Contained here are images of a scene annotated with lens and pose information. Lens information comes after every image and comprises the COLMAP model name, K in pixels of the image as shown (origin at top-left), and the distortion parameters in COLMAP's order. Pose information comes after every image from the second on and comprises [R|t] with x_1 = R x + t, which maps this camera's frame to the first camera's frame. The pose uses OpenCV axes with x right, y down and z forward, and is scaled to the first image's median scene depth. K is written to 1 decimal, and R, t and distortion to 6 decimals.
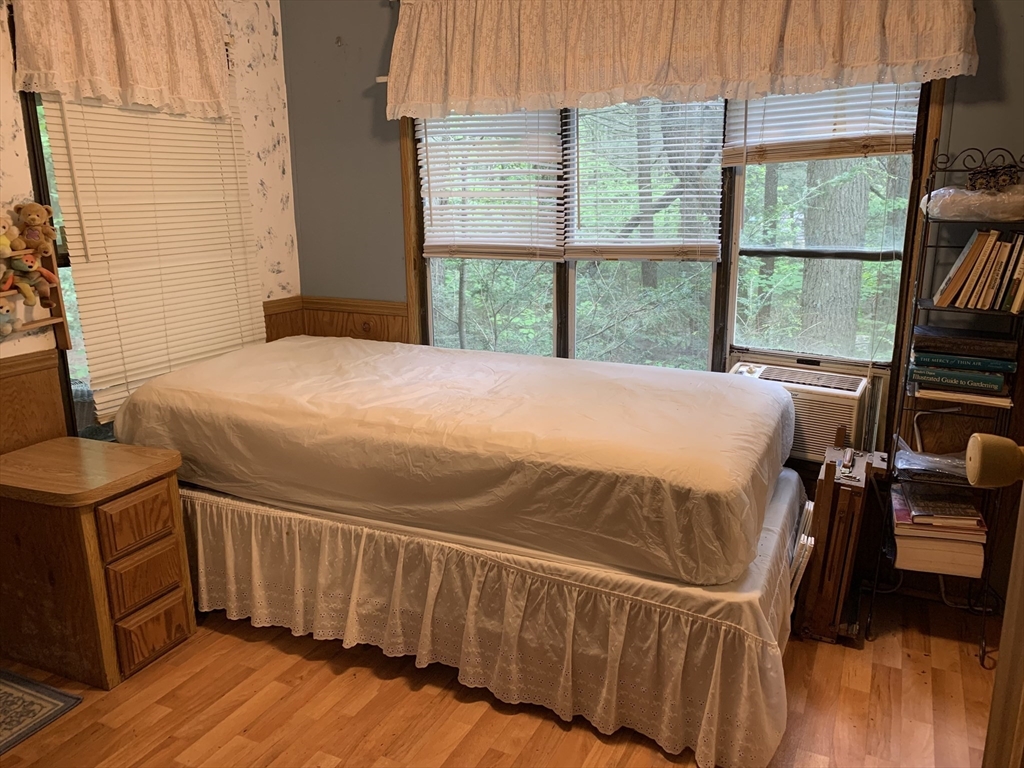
lens RADIAL K [[821.9, 0, 490.1], [0, 821.9, 382.0], [0, 0, 1]] dist [0.038664, -0.052498]
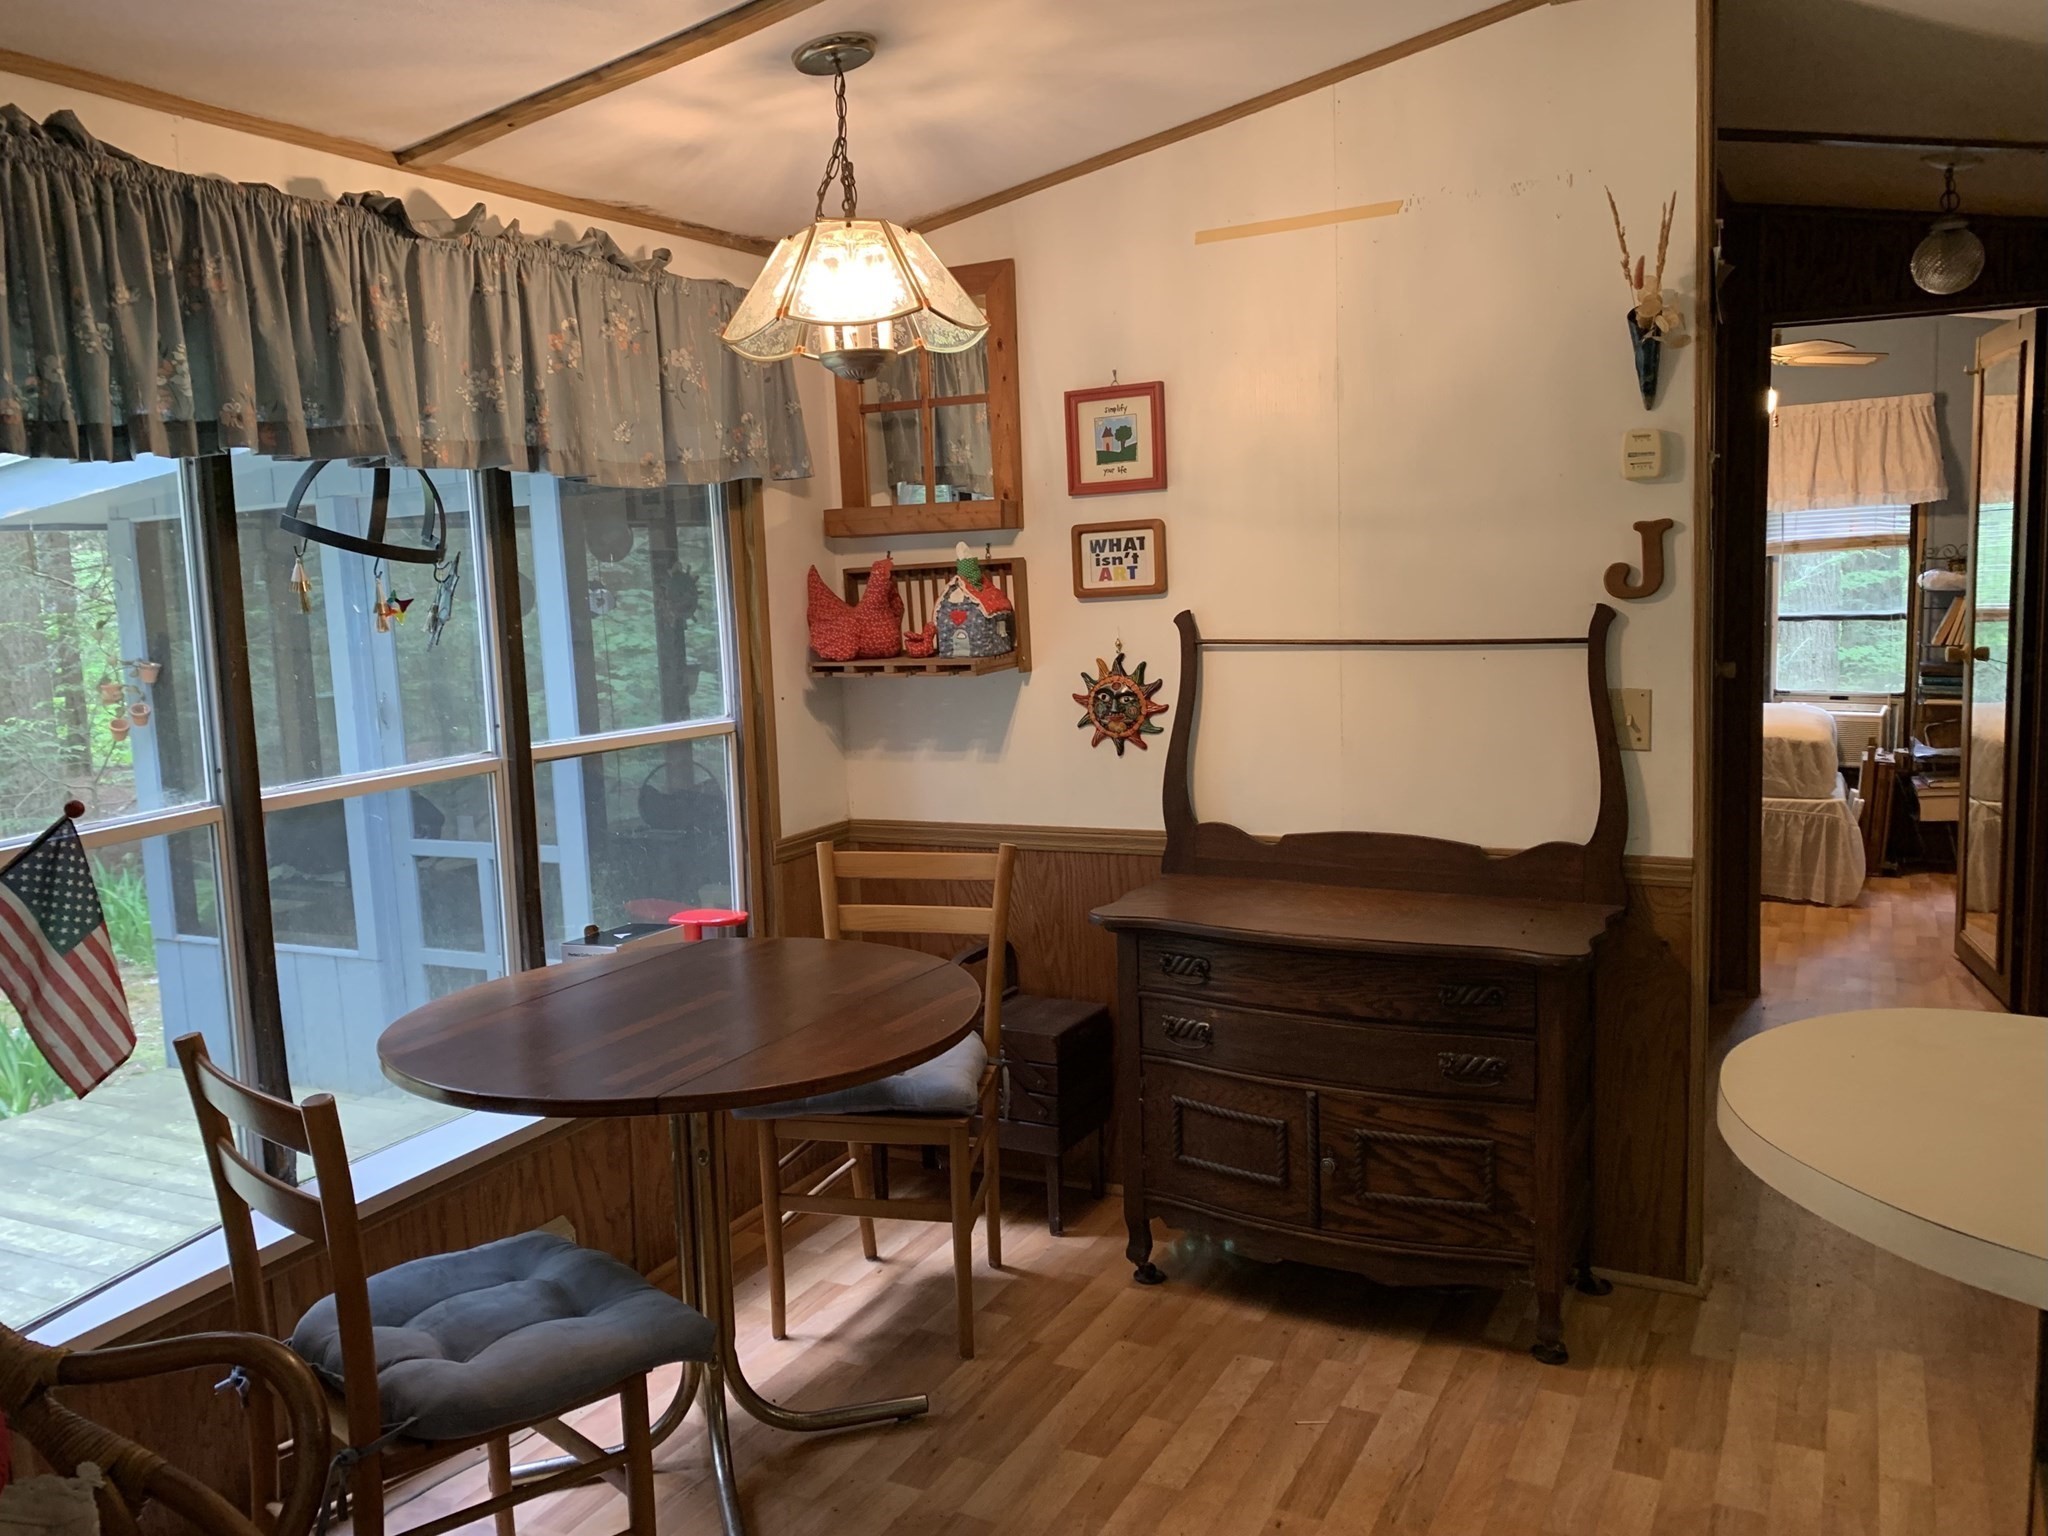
lens RADIAL K [[1643.8, 0, 978.8], [0, 1643.8, 740.2], [0, 0, 1]] dist [0.038664, -0.052498]
pose [[0.999510, -0.012961, -0.028490, -0.406488], [0.009286, 0.992047, -0.125527, 0.159973], [0.029891, 0.125201, 0.991681, -0.736813]]
